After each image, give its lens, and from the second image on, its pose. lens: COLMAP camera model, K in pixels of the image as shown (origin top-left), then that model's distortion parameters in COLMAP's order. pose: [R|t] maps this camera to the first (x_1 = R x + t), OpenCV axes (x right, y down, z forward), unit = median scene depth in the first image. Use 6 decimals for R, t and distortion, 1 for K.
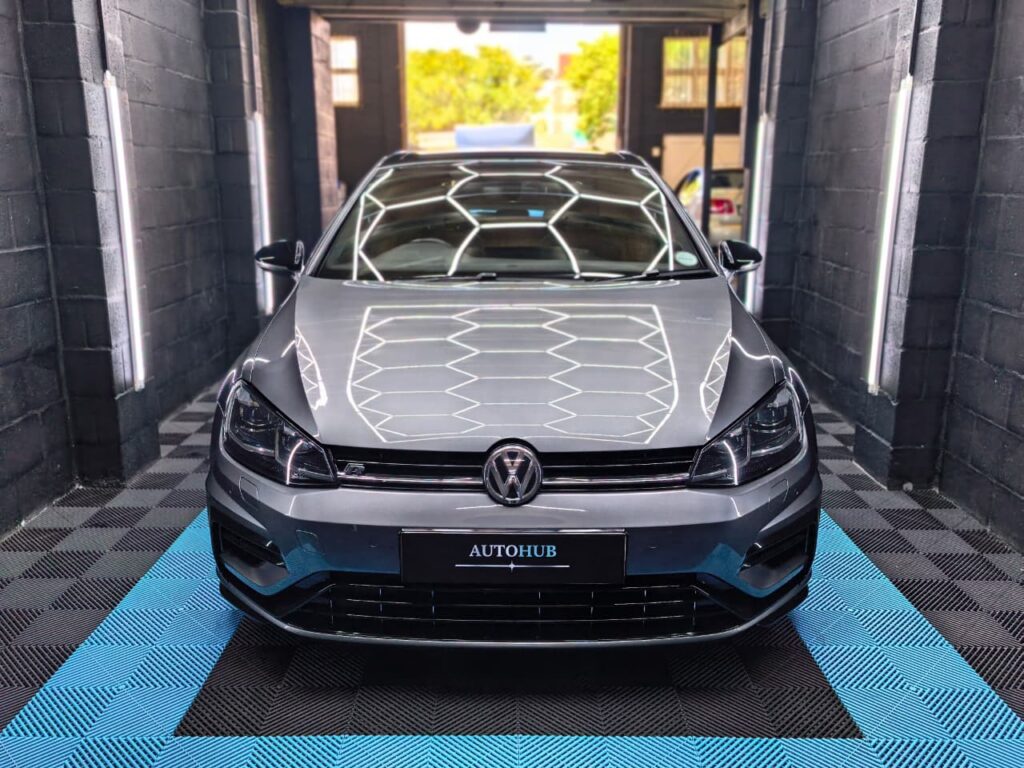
lens RADIAL K [[853.1, 0, 507.9], [0, 853.1, 385.4], [0, 0, 1]] dist [0.006657, 0.012656]
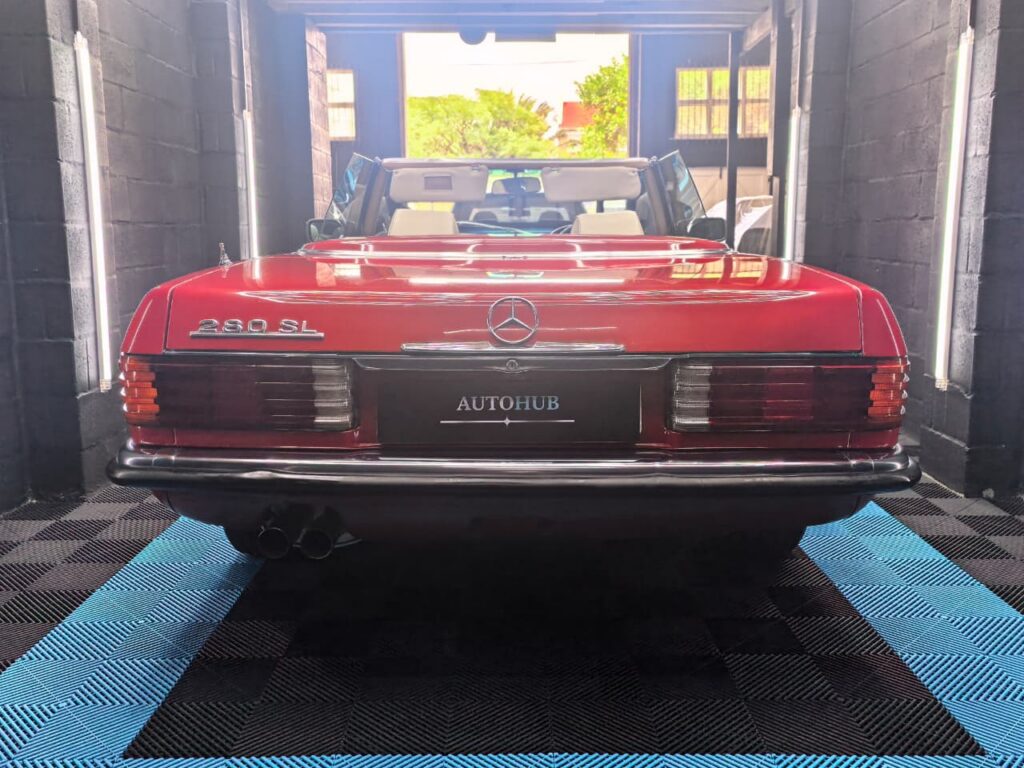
lens RADIAL K [[906.0, 0, 509.4], [0, 906.0, 376.5], [0, 0, 1]] dist [0.026731, -0.021457]
pose [[0.999967, -0.007588, -0.002764, -0.013807], [0.007345, 0.996845, -0.079036, 0.071855], [0.003355, 0.079013, 0.996868, 0.071318]]
